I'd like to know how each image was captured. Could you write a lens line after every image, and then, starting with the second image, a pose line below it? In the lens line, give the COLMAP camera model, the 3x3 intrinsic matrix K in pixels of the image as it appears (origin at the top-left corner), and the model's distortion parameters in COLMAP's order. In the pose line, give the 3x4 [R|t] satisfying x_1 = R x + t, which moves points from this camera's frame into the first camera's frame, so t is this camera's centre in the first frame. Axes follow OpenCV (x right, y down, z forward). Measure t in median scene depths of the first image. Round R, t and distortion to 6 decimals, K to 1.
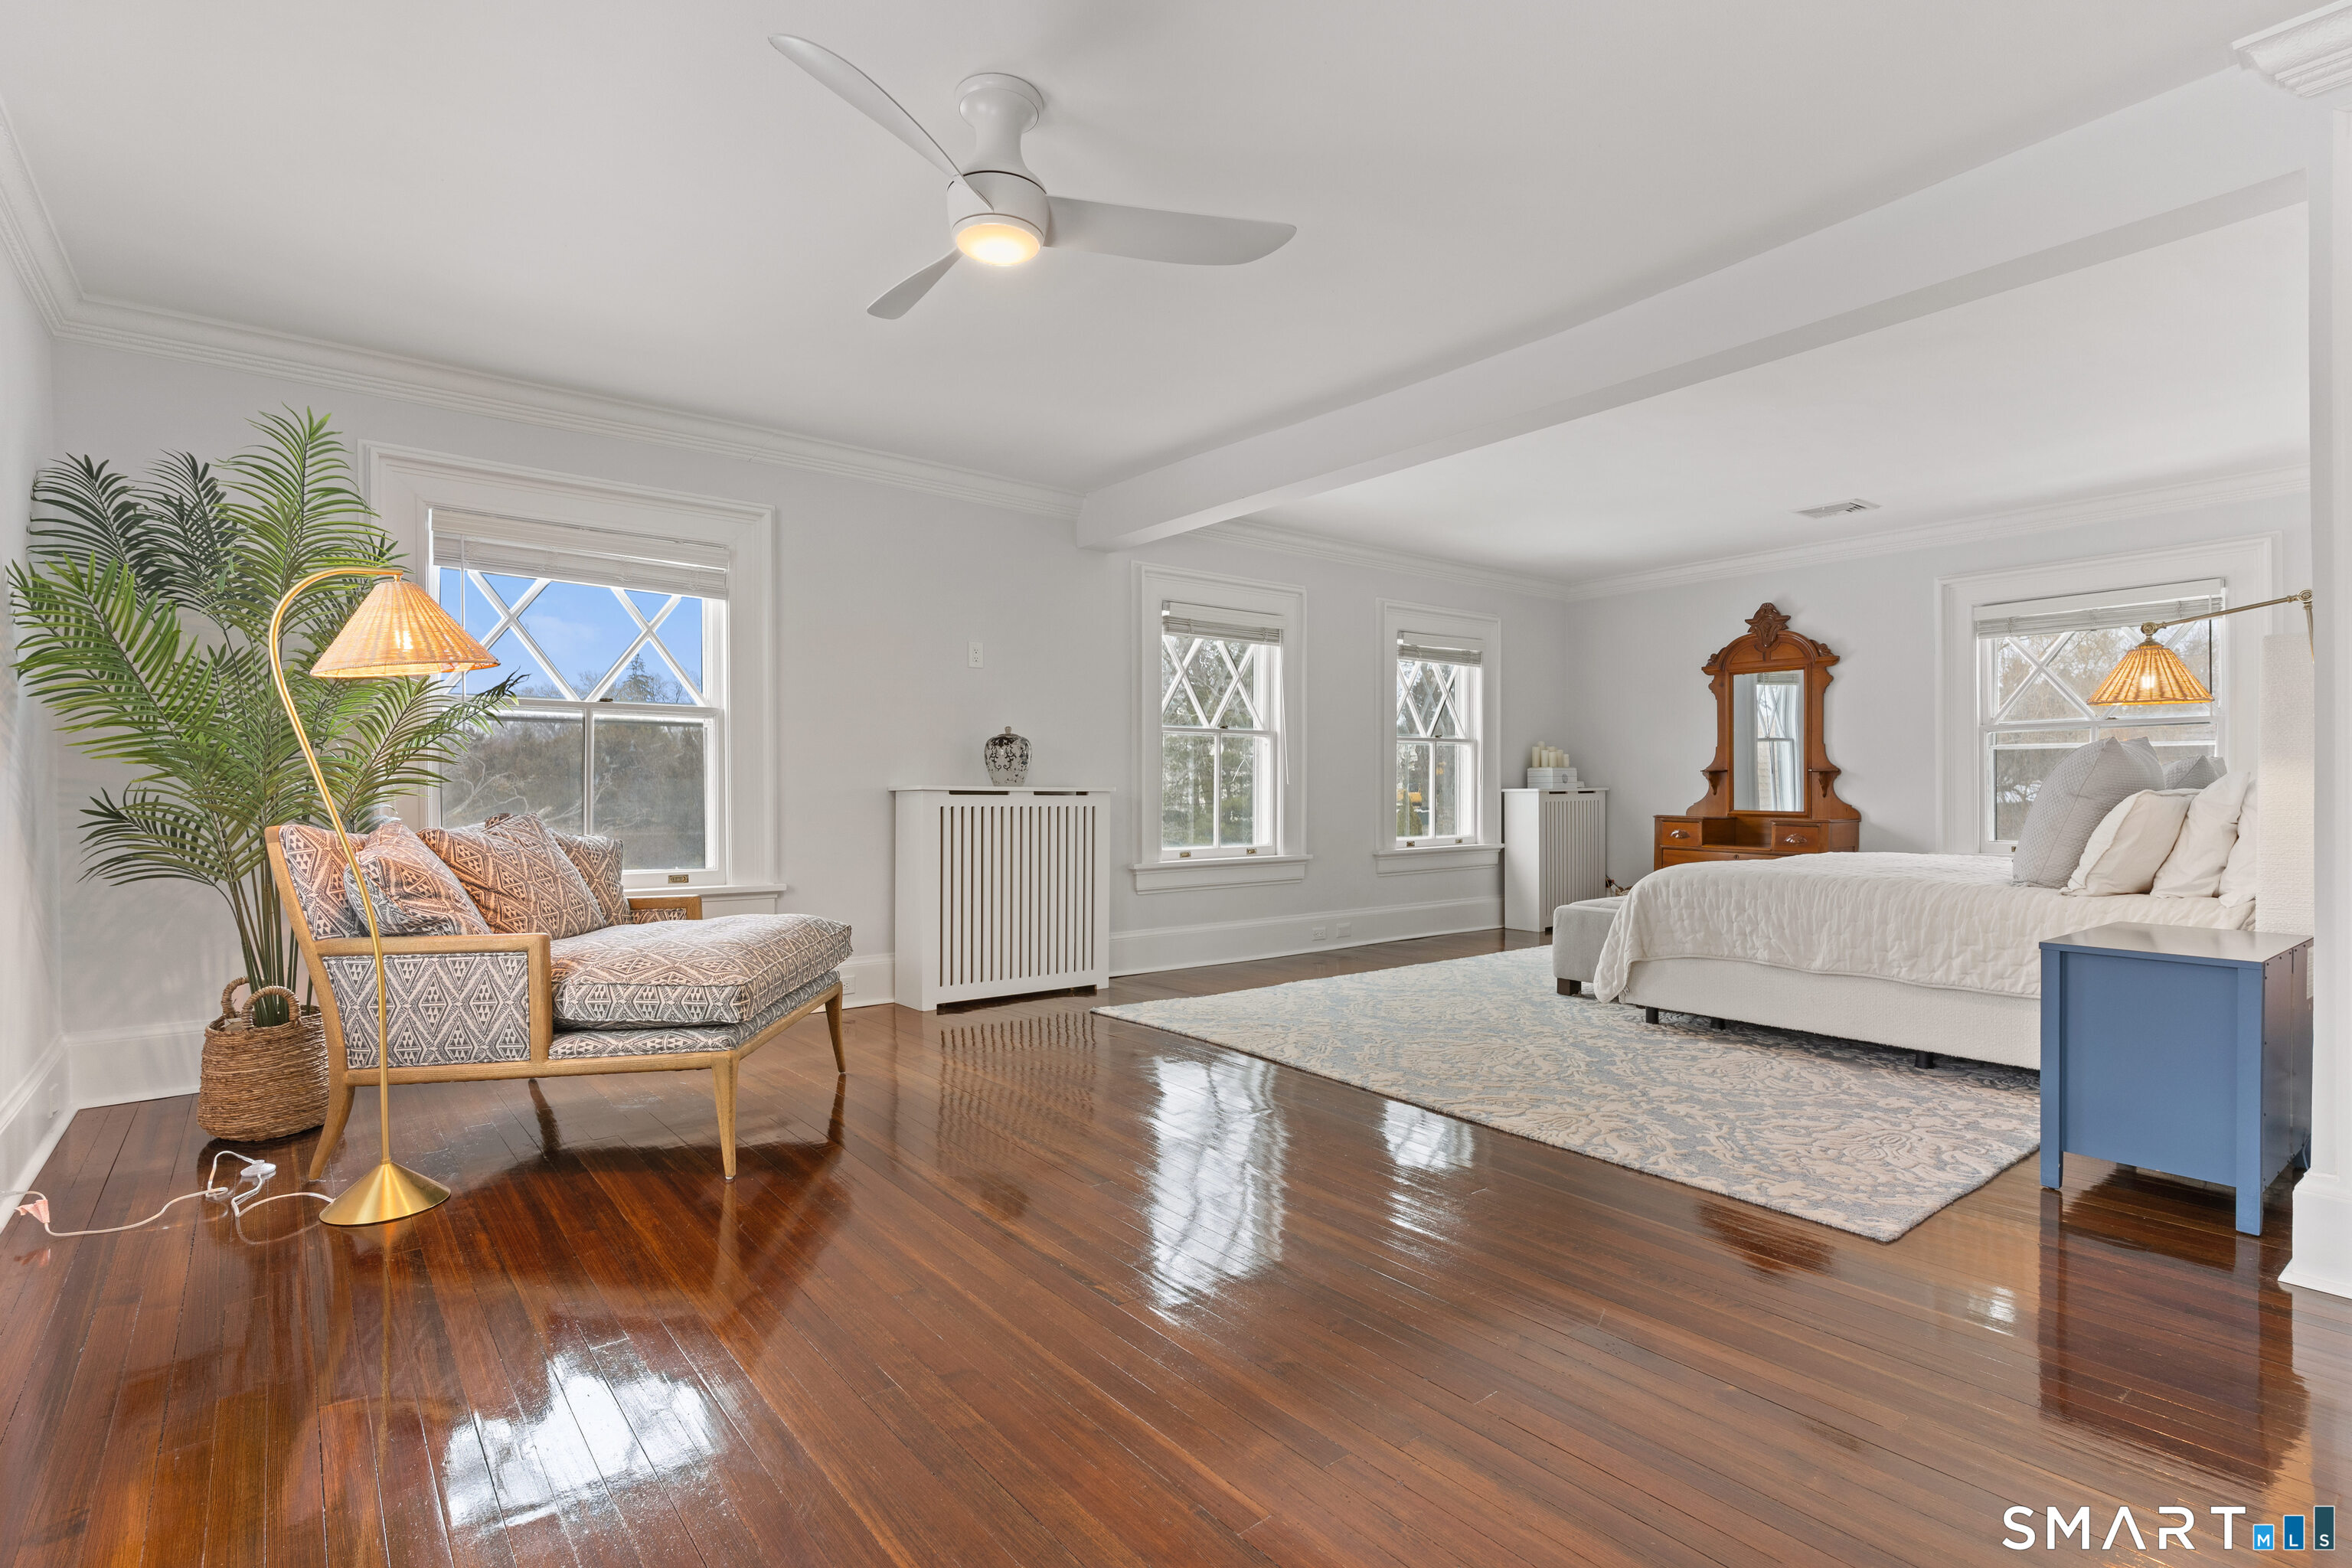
lens RADIAL K [[1112.4, 0, 1169.3], [0, 1112.4, 792.5], [0, 0, 1]] dist [0.004266, -0.000836]
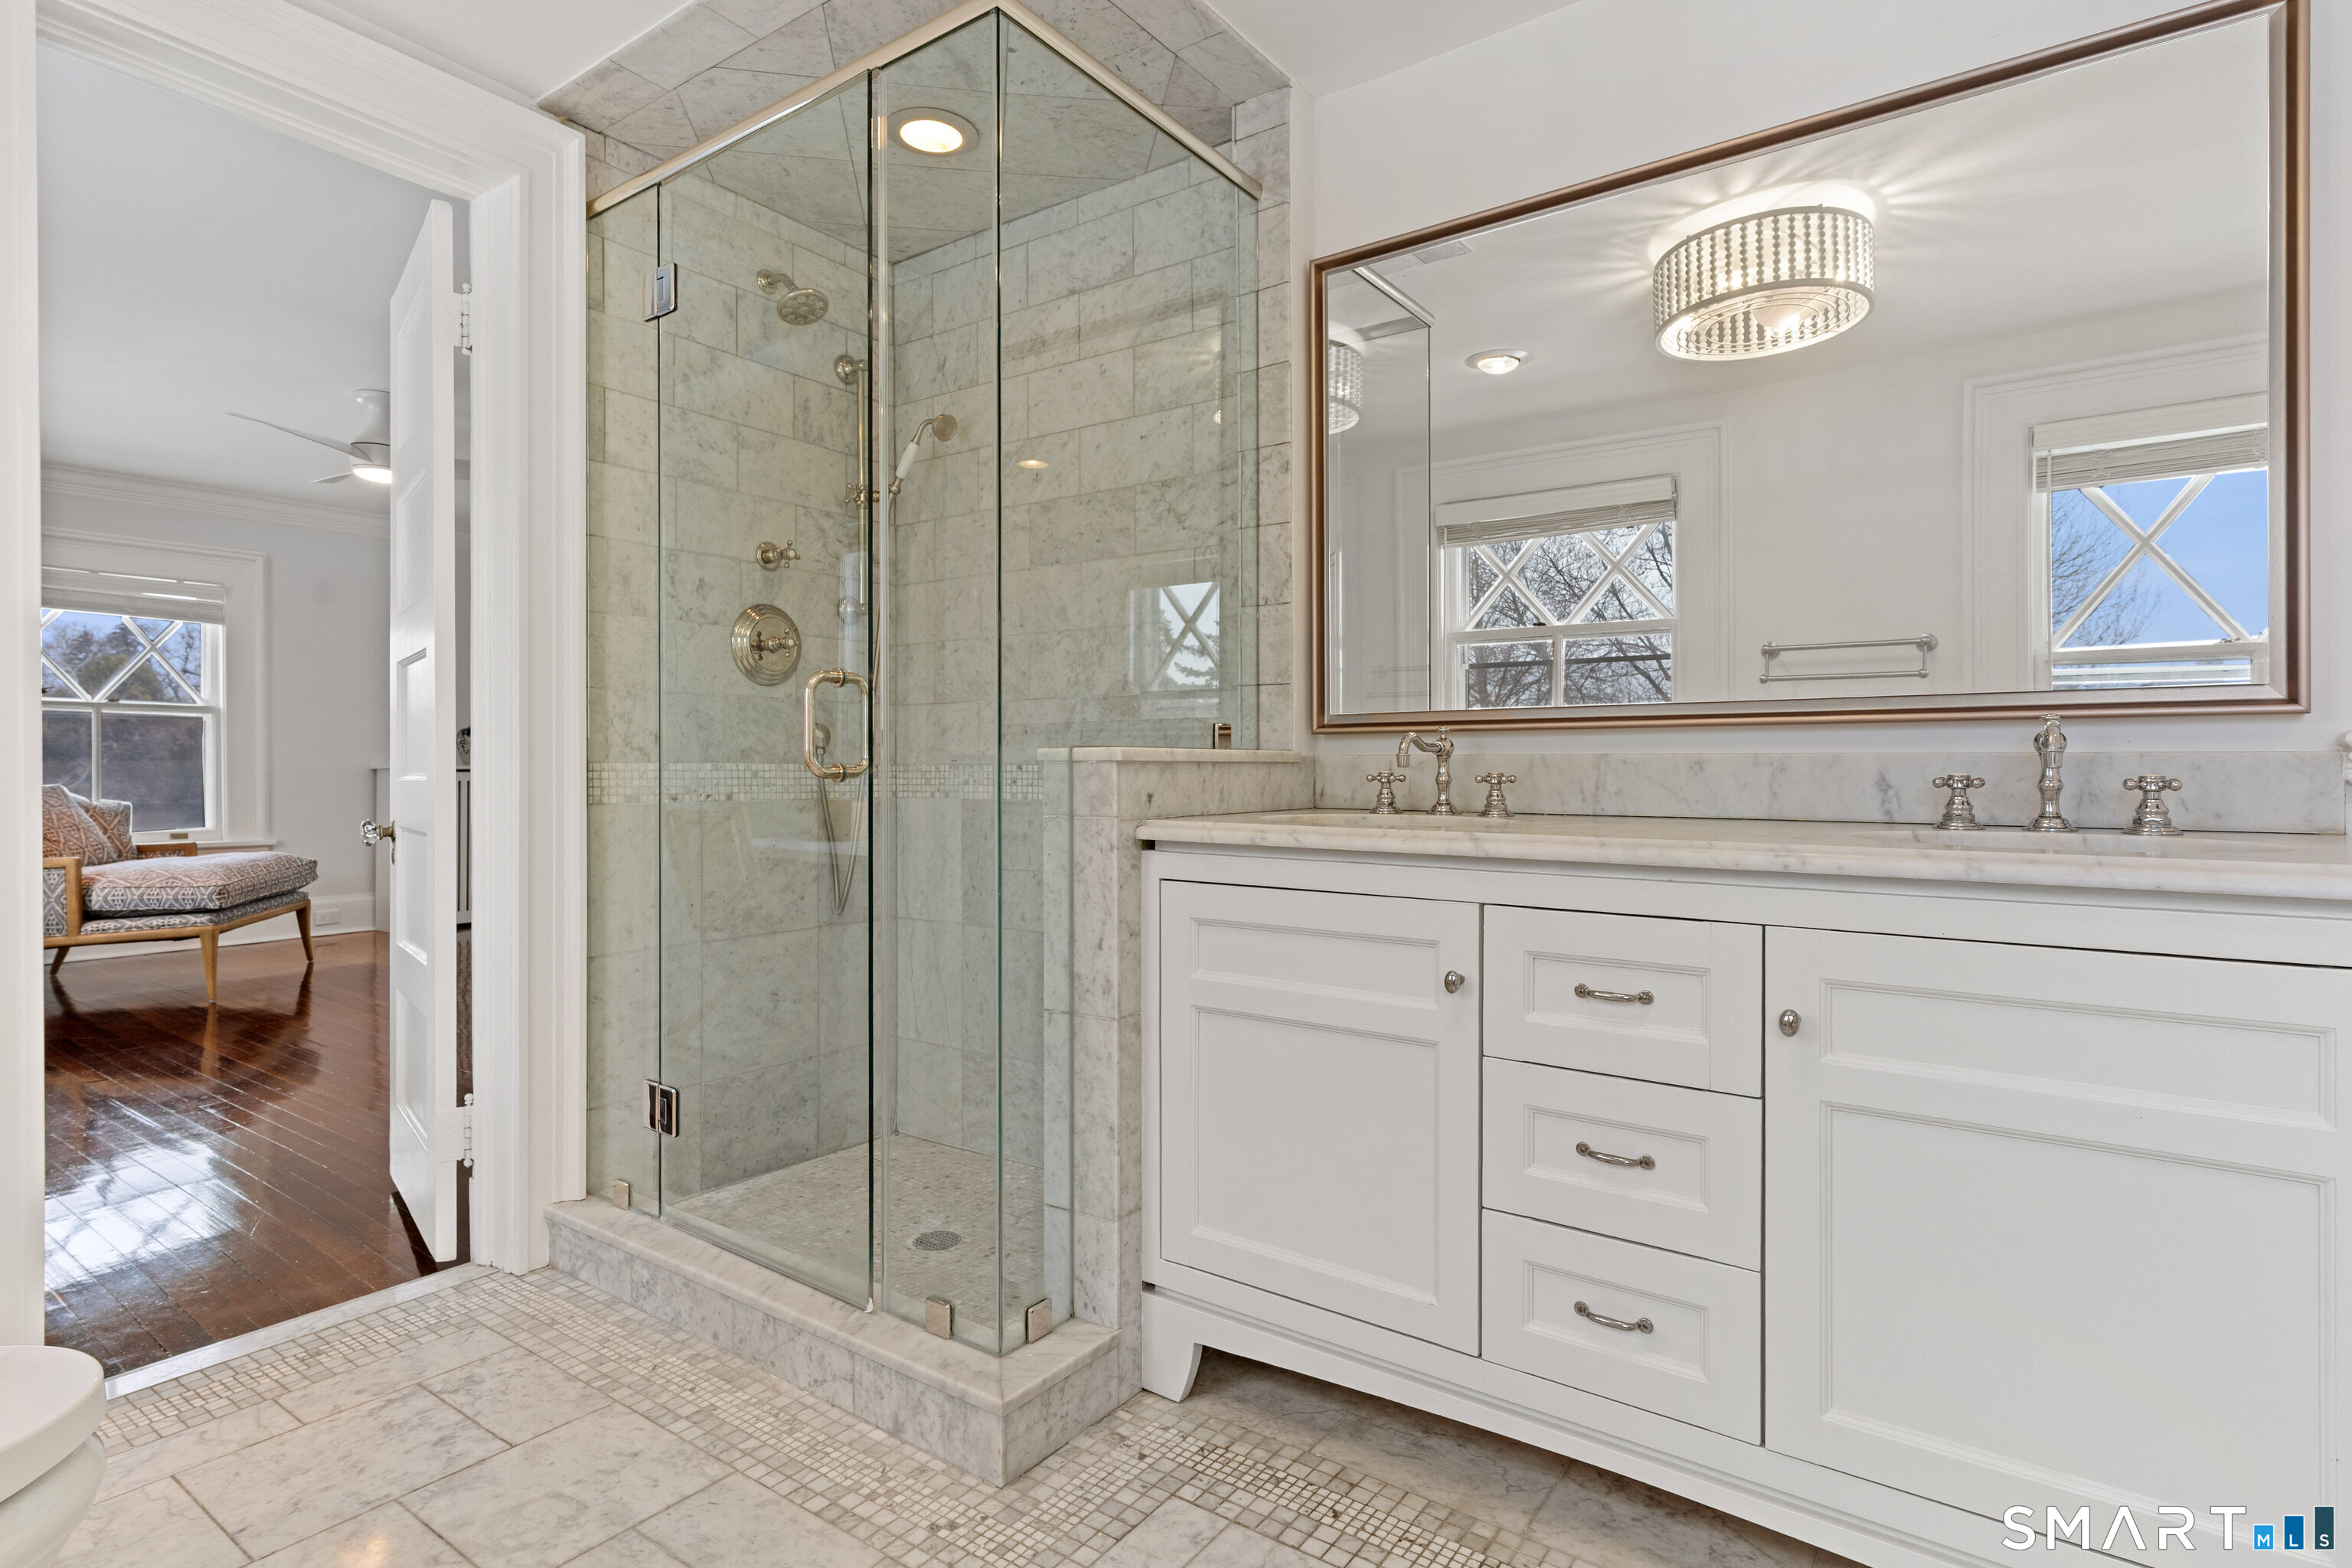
lens RADIAL K [[1196.1, 0, 1178.4], [0, 1196.1, 766.4], [0, 0, 1]] dist [0.003247, 0.000100]
pose [[0.962559, 0.002720, 0.271058, 0.390002], [-0.001861, 0.999992, -0.003427, -0.002351], [-0.271066, 0.002794, 0.962557, -0.856716]]
